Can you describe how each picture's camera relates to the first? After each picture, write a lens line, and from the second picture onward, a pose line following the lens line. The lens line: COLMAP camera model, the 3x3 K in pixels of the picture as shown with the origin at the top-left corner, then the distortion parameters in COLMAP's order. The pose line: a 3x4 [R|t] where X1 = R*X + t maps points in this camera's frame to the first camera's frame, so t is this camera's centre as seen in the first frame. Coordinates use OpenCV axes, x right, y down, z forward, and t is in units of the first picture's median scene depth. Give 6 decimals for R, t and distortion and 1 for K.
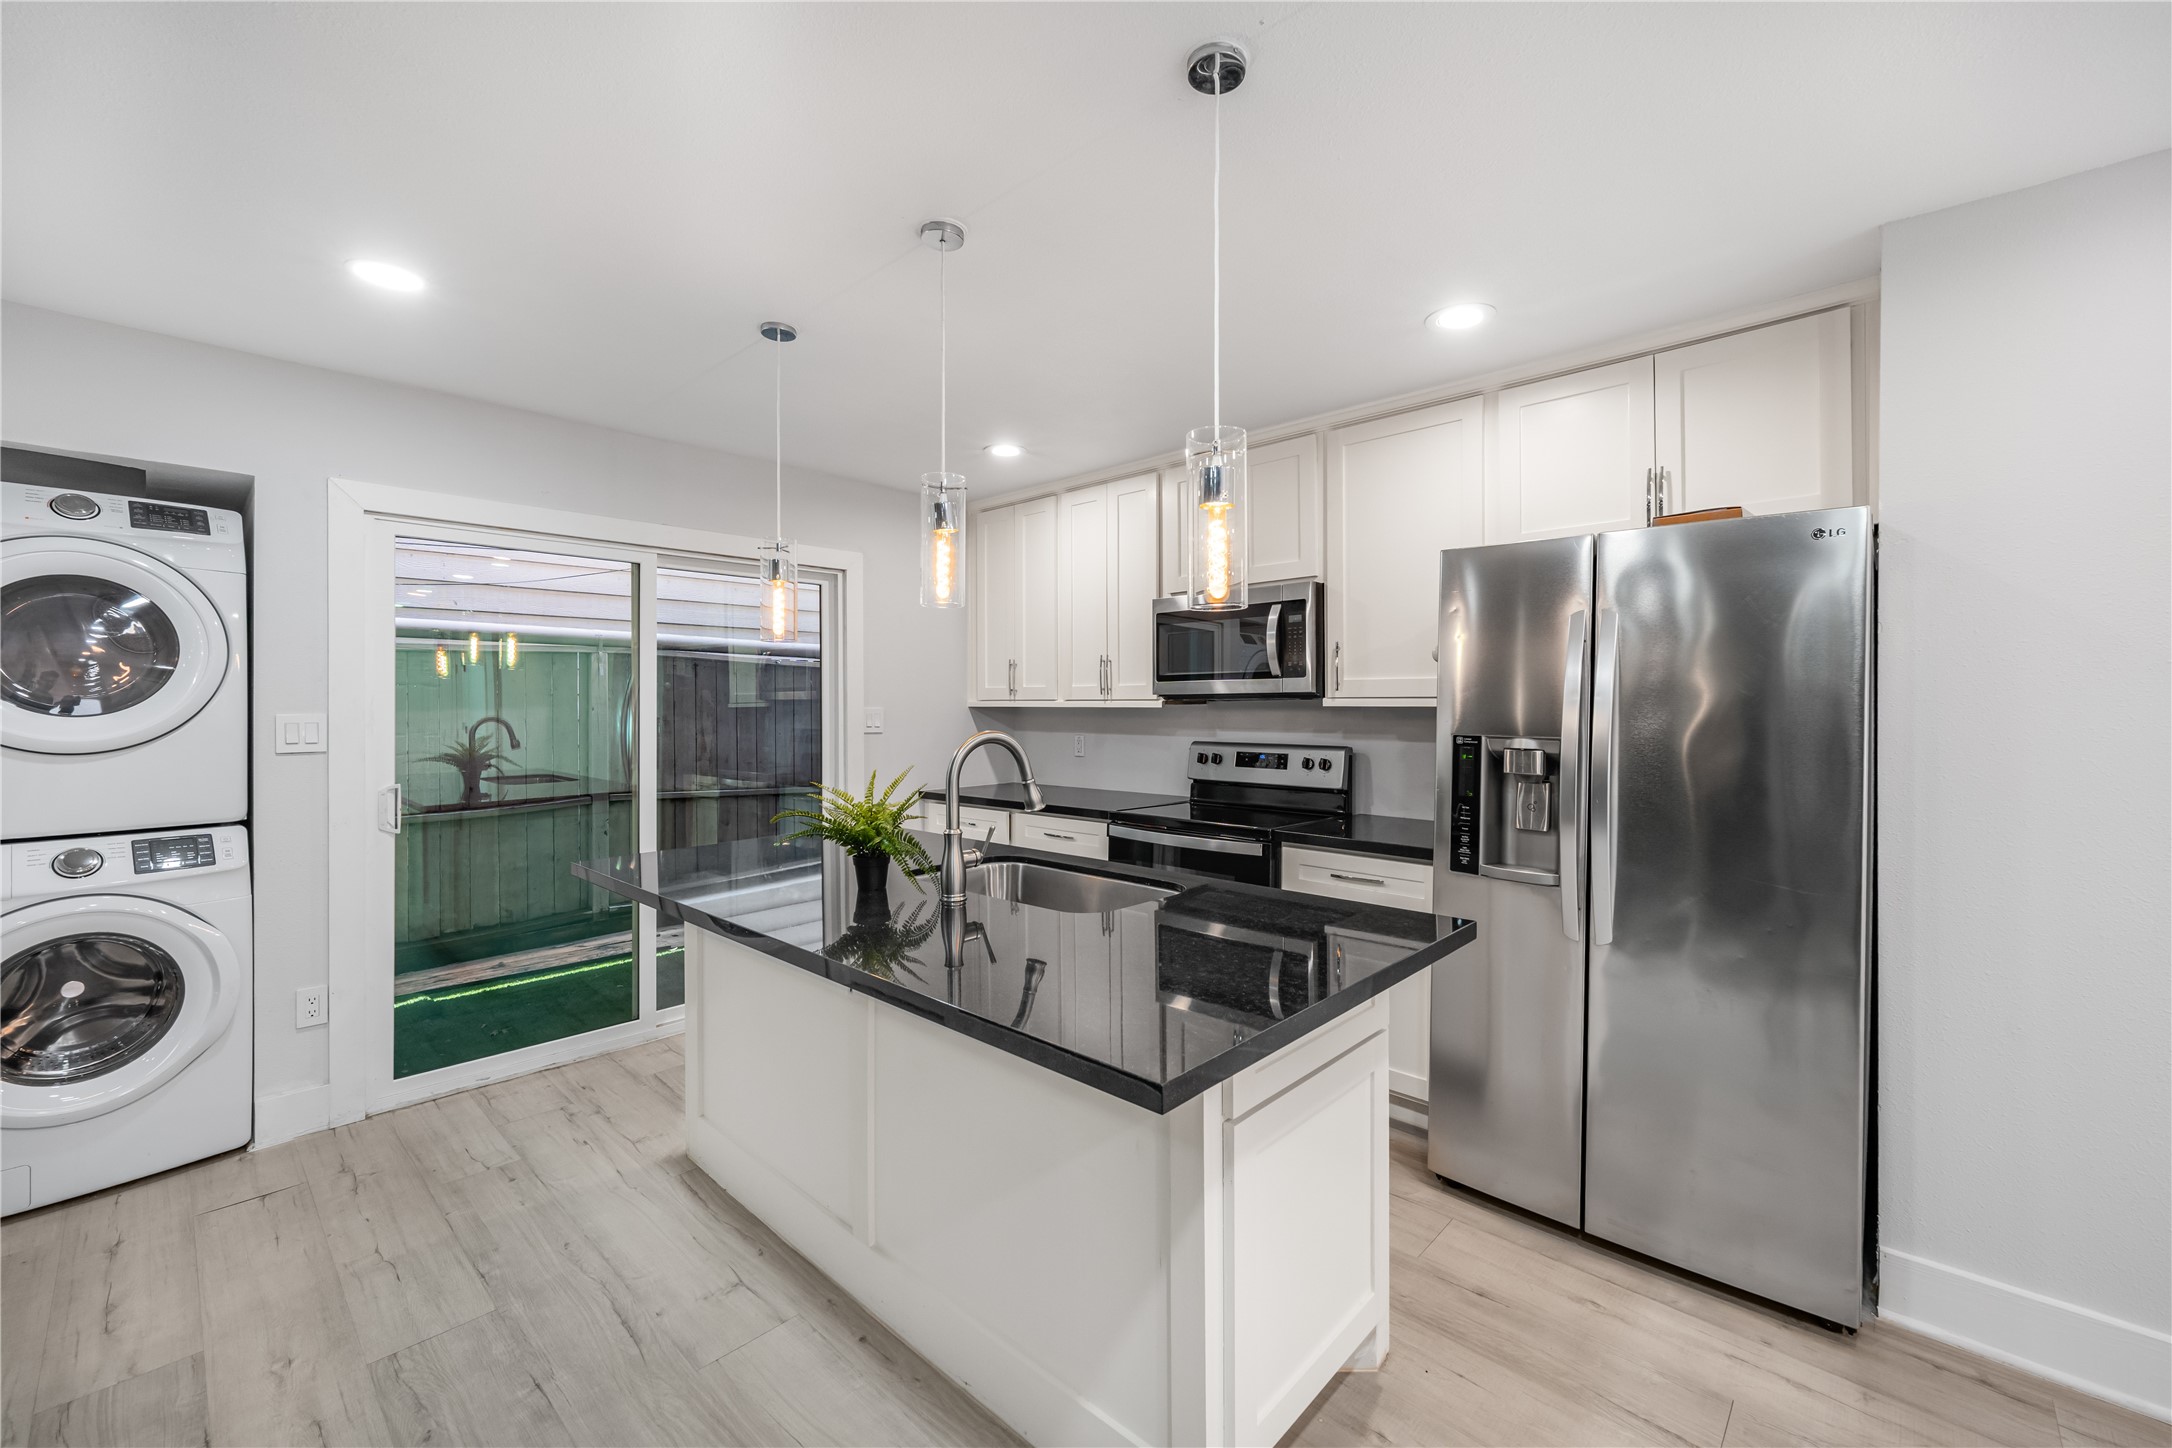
lens RADIAL K [[889.3, 0, 1086.4], [0, 889.3, 708.0], [0, 0, 1]] dist [0.003839, -0.001302]
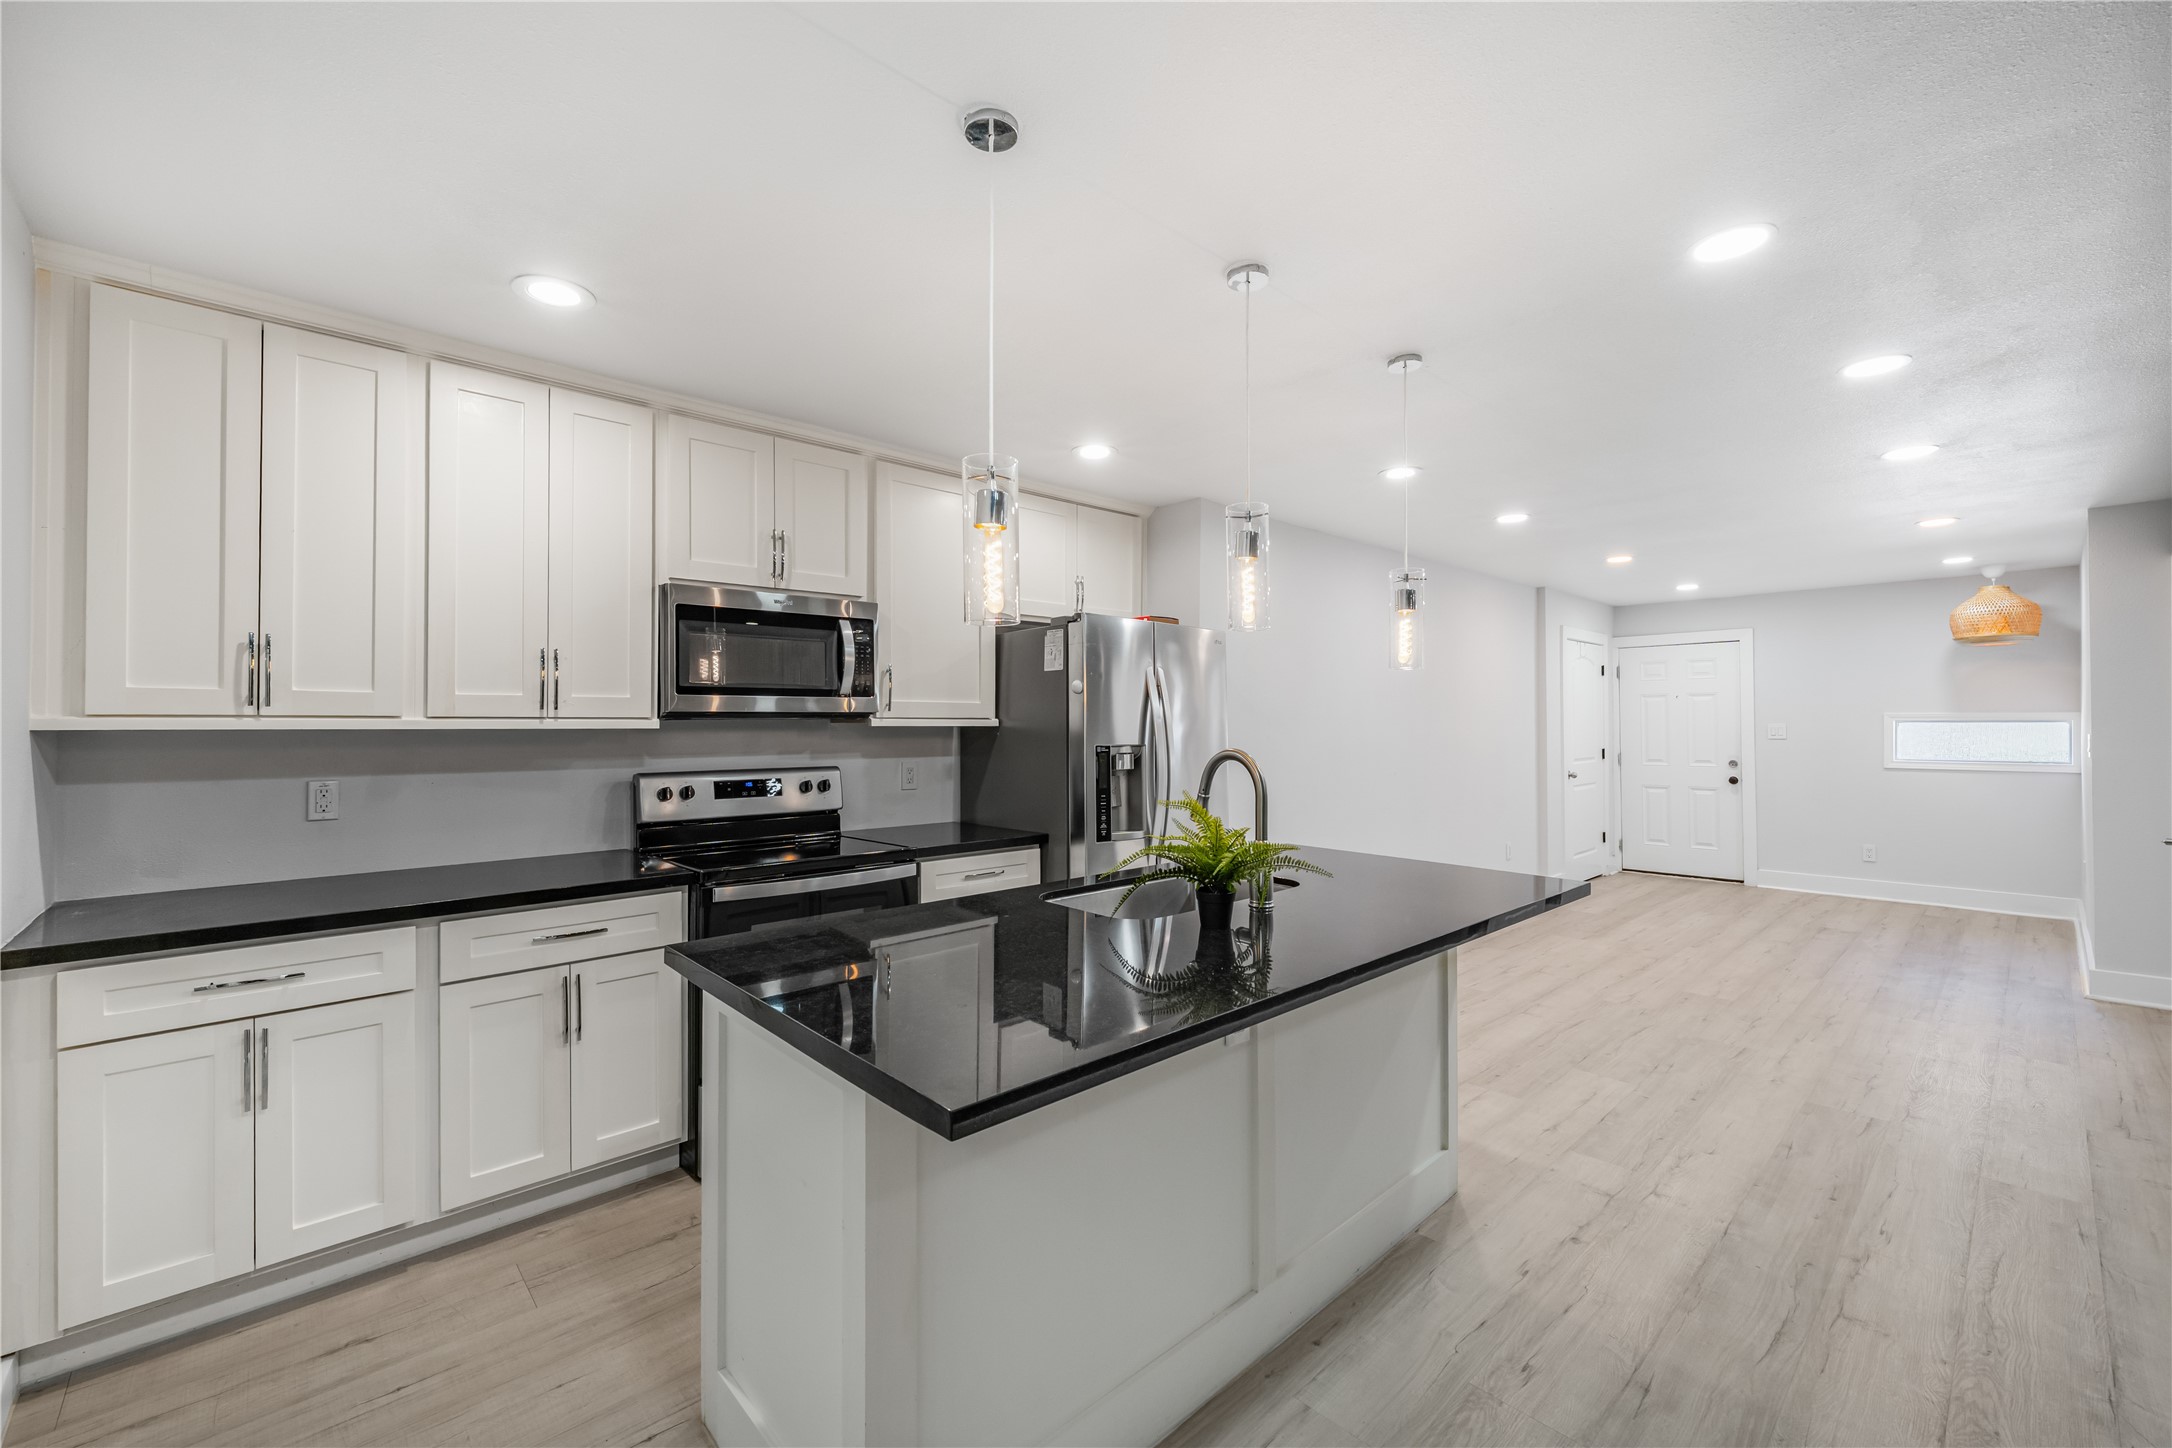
lens RADIAL K [[889.3, 0, 1084.3], [0, 889.3, 724.5], [0, 0, 1]] dist [0.003839, -0.001302]
pose [[0.068814, 0.003402, 0.997624, -0.655442], [0.006821, 0.999969, -0.003881, 0.001561], [-0.997606, 0.007072, 0.068789, 0.611002]]
